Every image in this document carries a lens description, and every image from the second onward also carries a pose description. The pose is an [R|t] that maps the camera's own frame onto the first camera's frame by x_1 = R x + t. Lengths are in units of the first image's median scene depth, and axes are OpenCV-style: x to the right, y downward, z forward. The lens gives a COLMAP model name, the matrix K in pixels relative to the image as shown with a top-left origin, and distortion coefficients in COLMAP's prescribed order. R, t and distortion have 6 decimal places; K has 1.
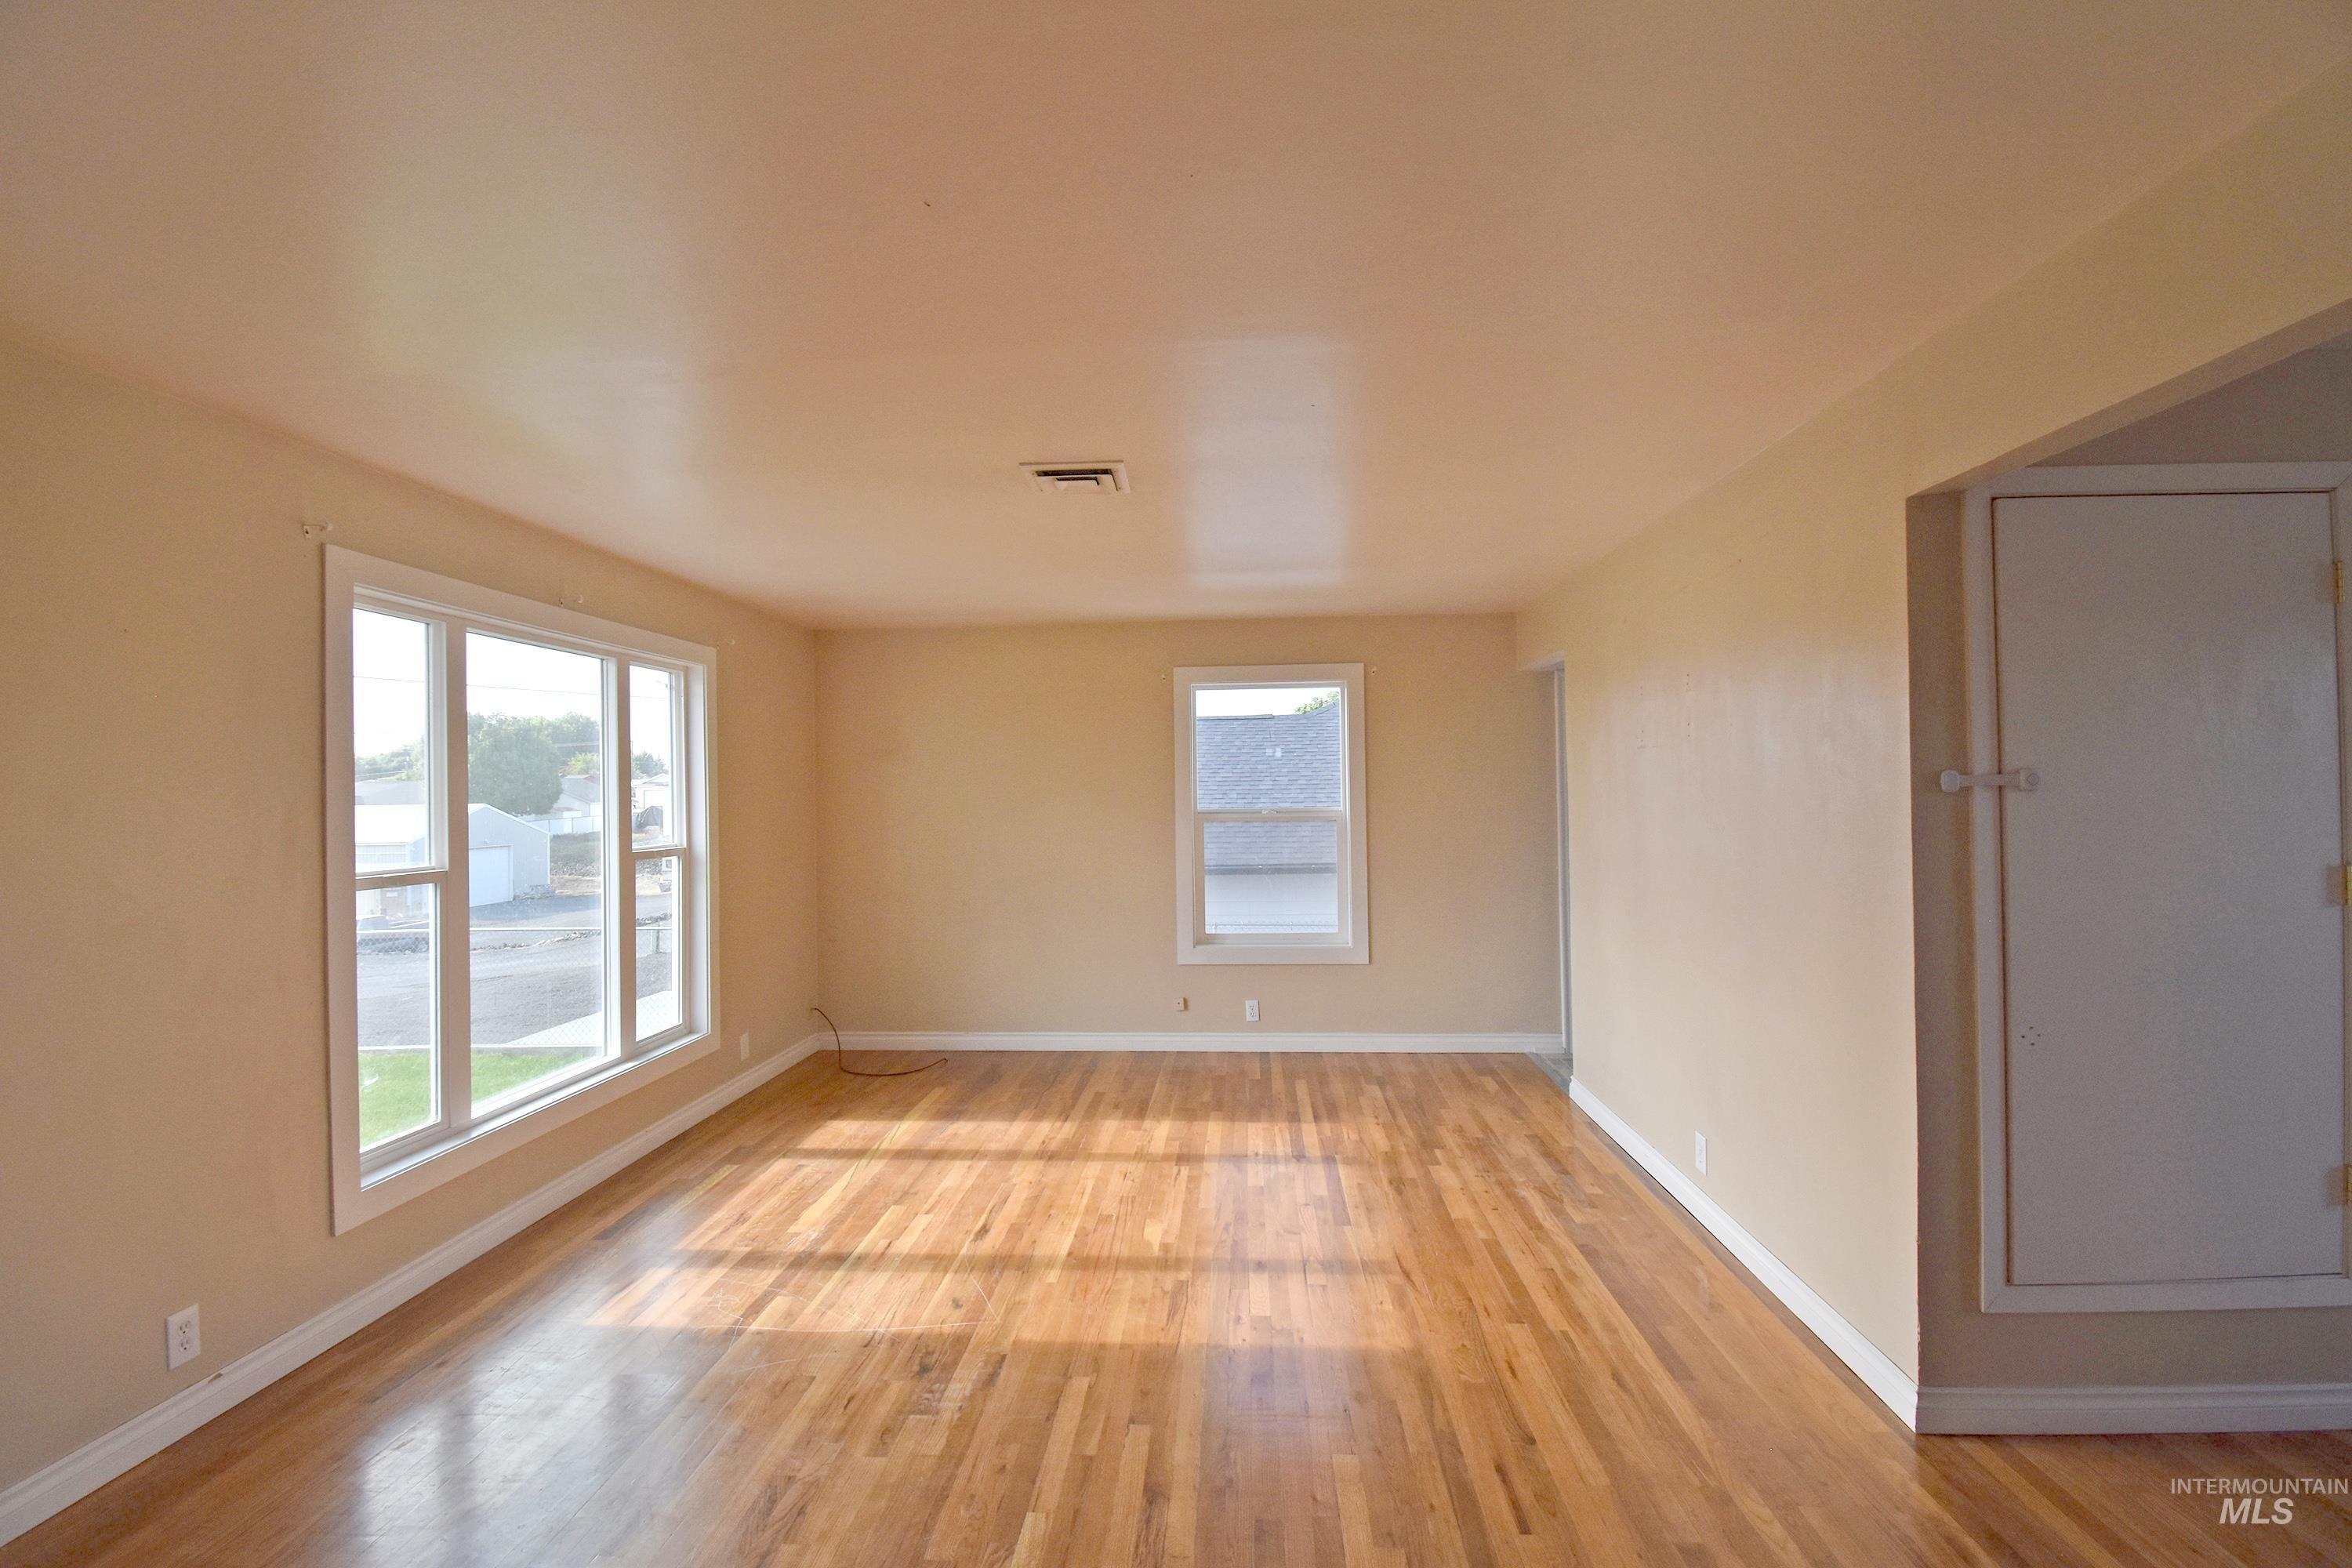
lens RADIAL K [[1047.0, 0, 1190.9], [0, 1047.0, 767.8], [0, 0, 1]] dist [-0.017148, -0.006764]
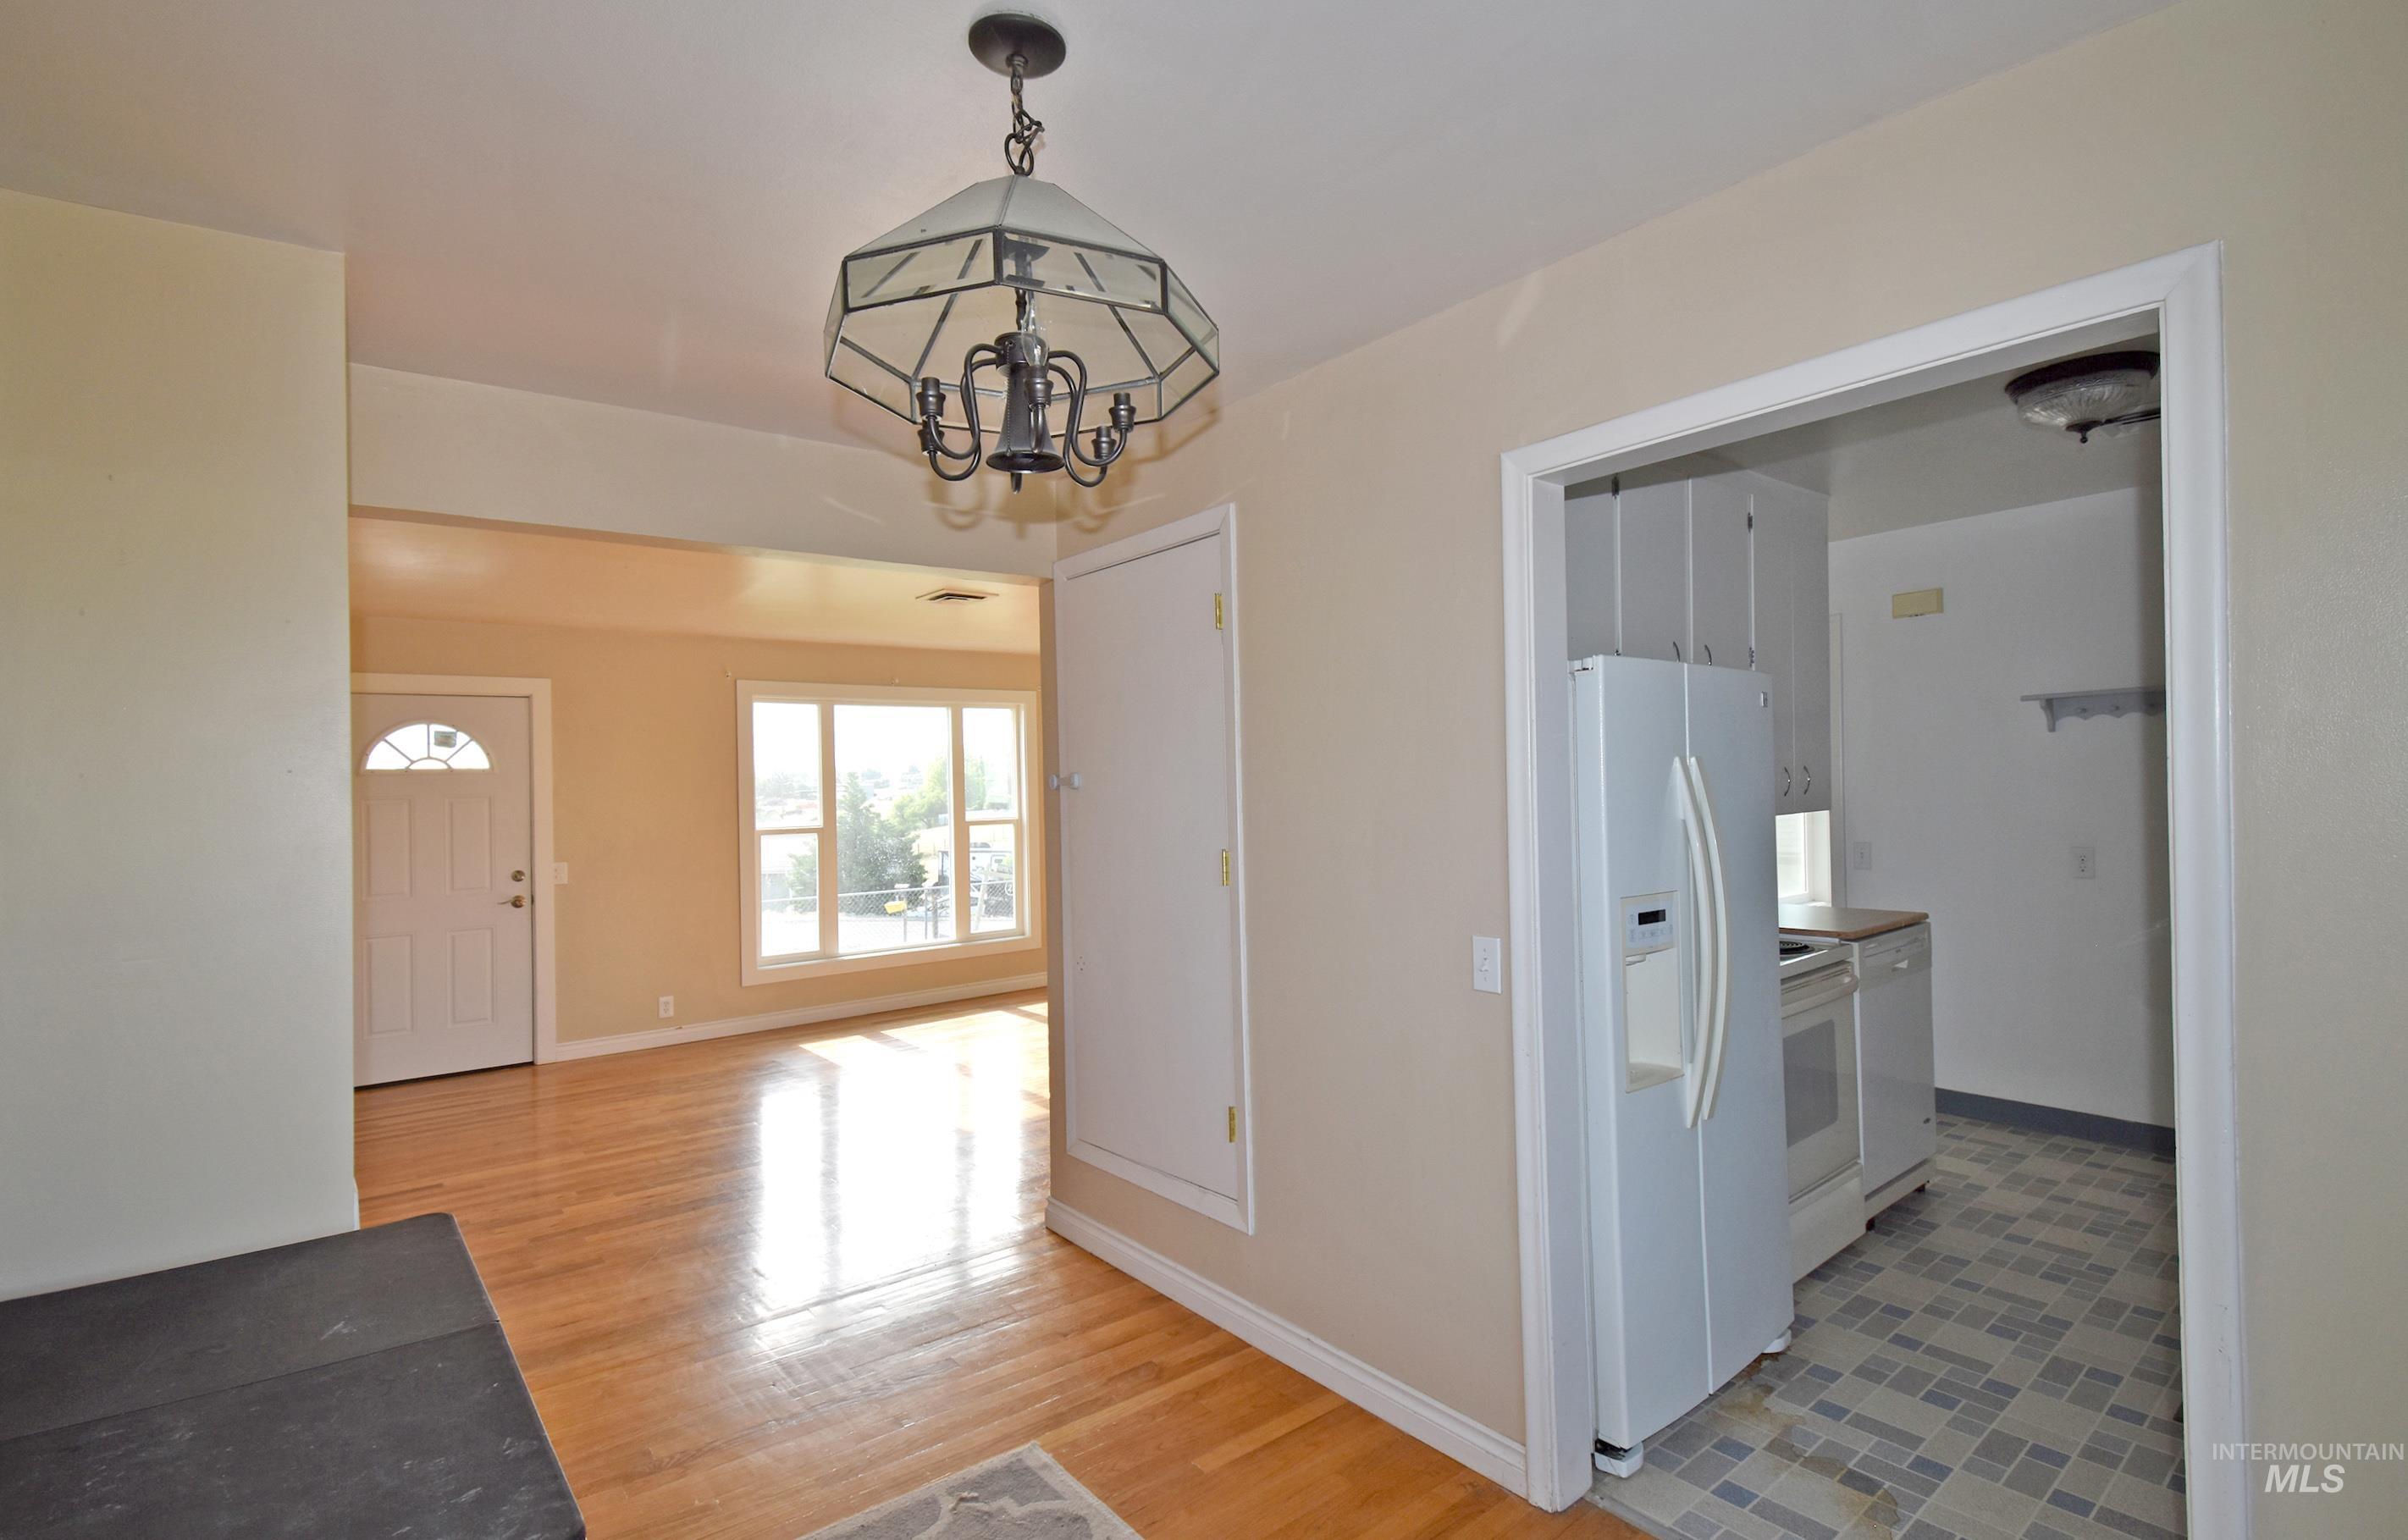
lens RADIAL K [[1177.6, 0, 1219.3], [0, 1177.6, 764.2], [0, 0, 1]] dist [0.047963, 0.000534]
pose [[0.662634, -0.018266, -0.748720, 1.422543], [0.032443, 0.999464, 0.004330, -0.006264], [0.748240, -0.027160, 0.662872, 0.054089]]
